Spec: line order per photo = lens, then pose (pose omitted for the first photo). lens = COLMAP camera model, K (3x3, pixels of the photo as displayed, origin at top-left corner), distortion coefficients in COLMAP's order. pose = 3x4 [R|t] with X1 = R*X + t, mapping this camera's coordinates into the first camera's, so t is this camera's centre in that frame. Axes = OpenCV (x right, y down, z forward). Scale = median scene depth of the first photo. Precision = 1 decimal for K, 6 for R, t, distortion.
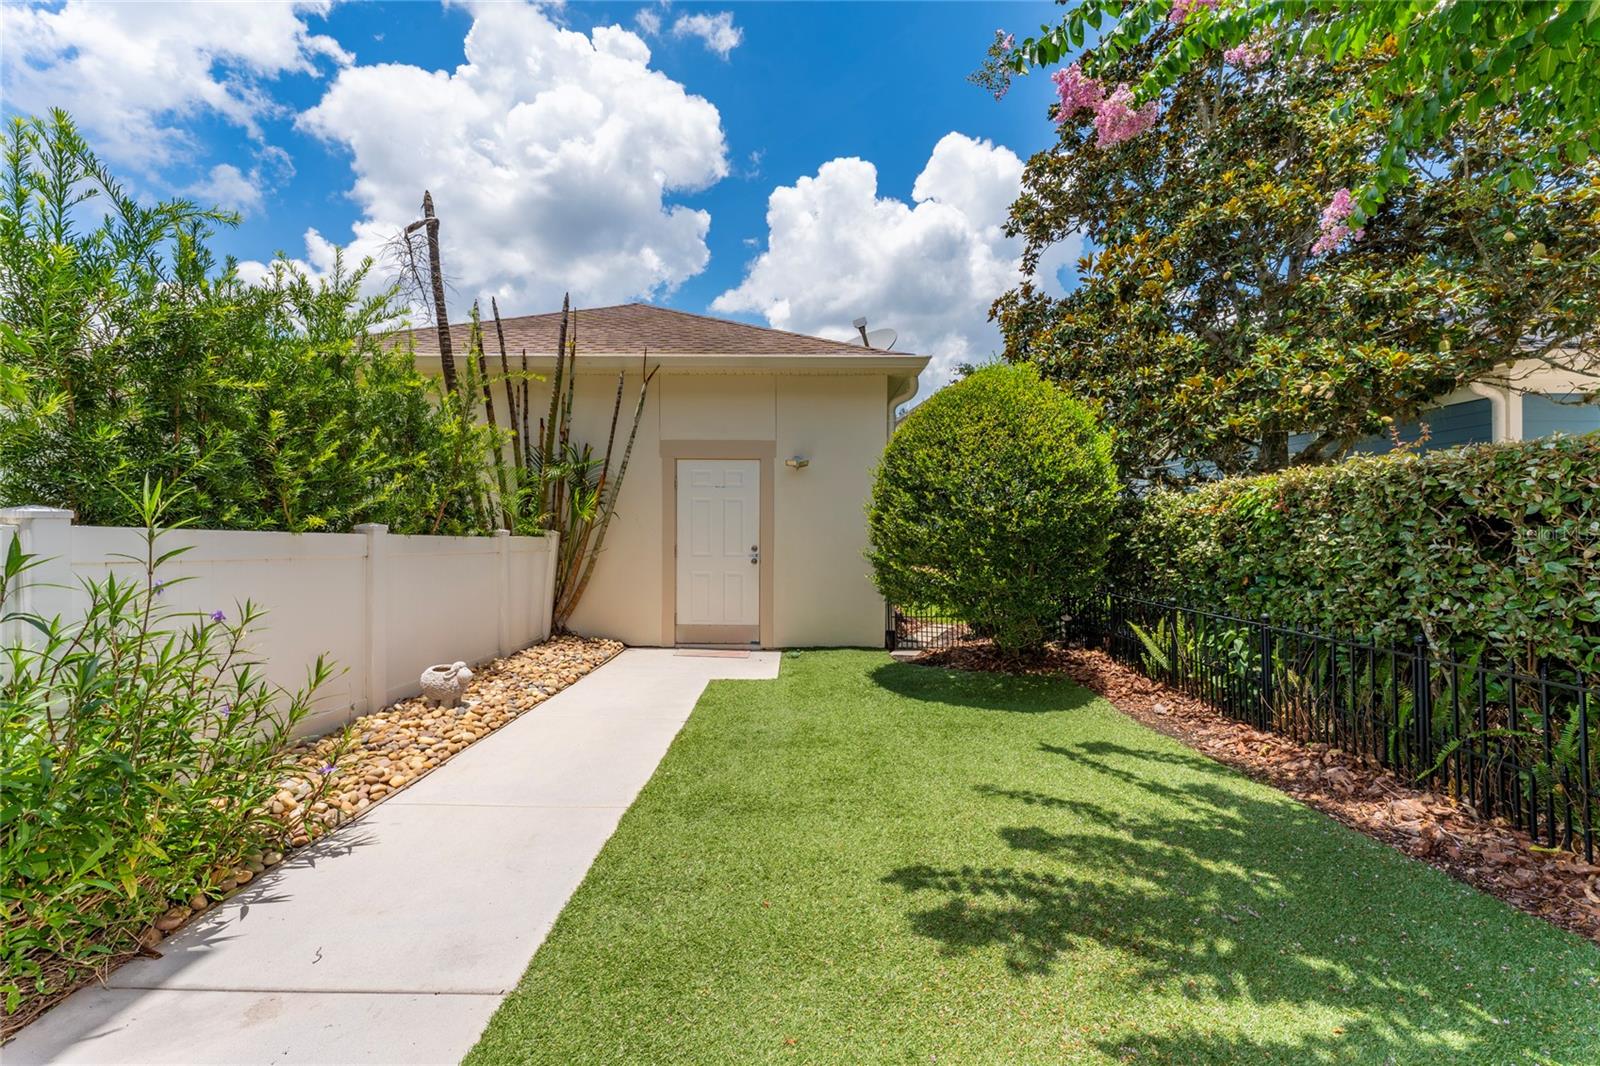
lens RADIAL K [[660.4, 0, 800.0], [0, 660.4, 533.0], [0, 0, 1]] dist [-0.001292, -0.000079]
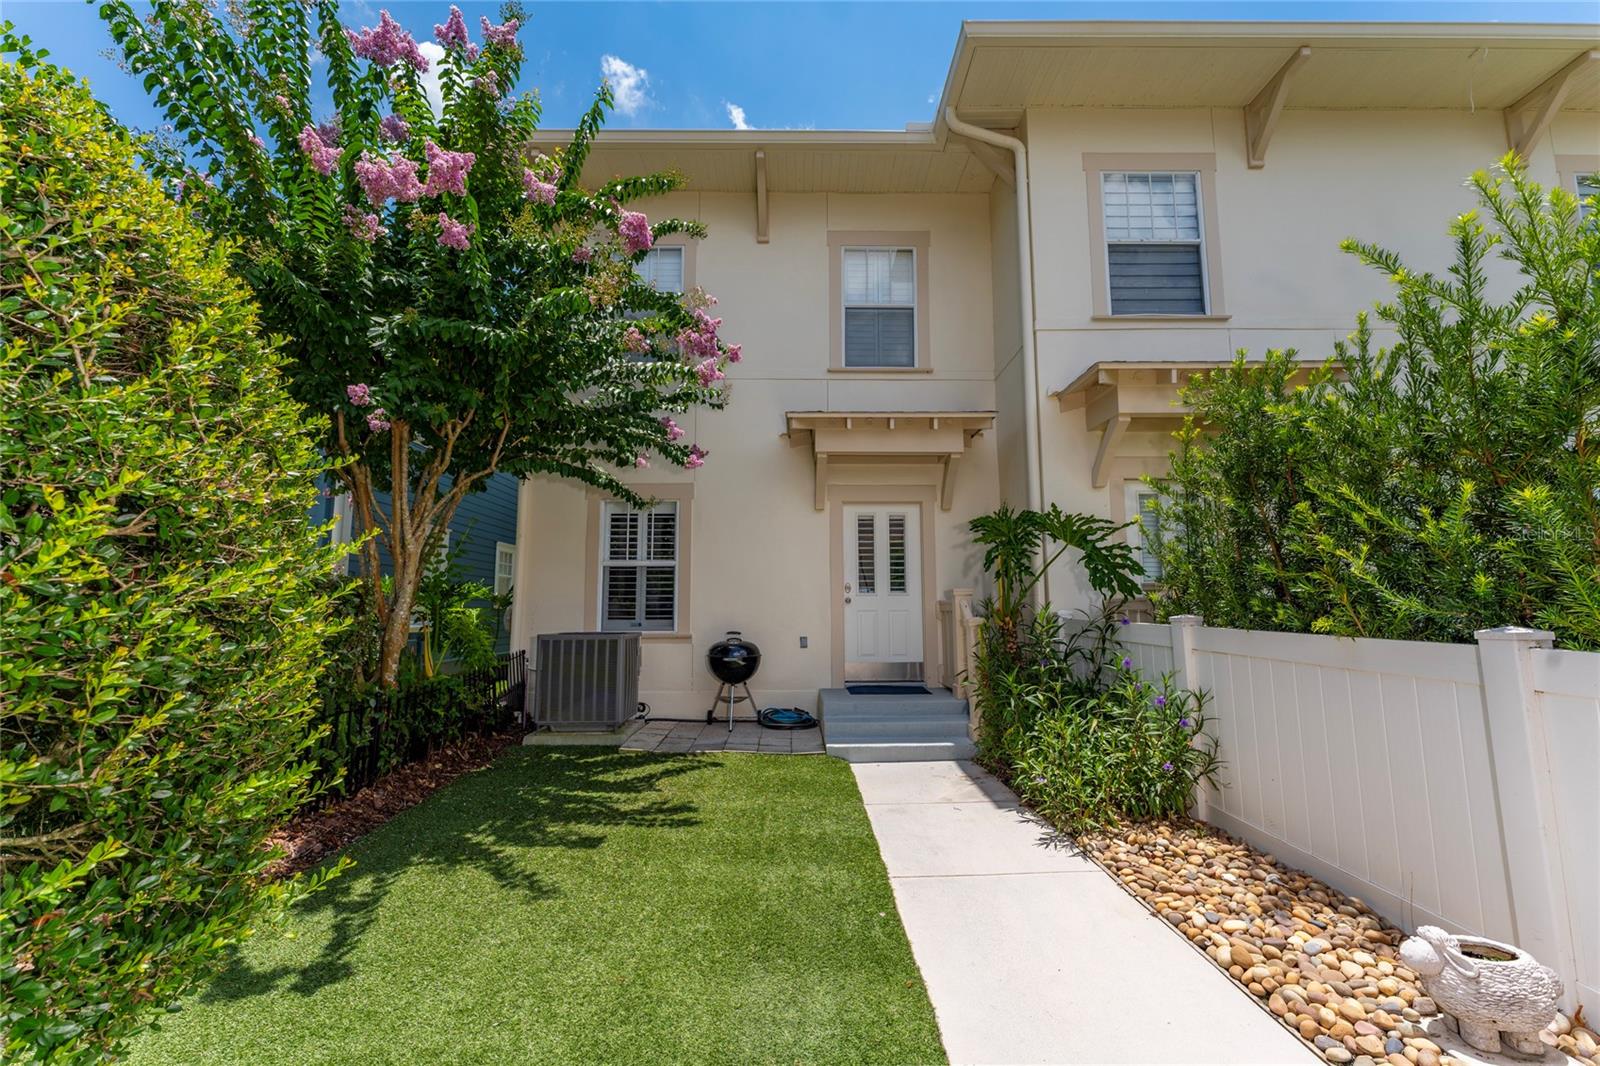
lens RADIAL K [[660.4, 0, 800.0], [0, 660.4, 533.0], [0, 0, 1]] dist [-0.001292, -0.000079]
pose [[-0.999962, 0.002750, -0.008214, -0.122169], [0.003696, 0.993066, -0.117496, -0.044903], [0.007834, -0.117522, -0.993039, 2.621741]]
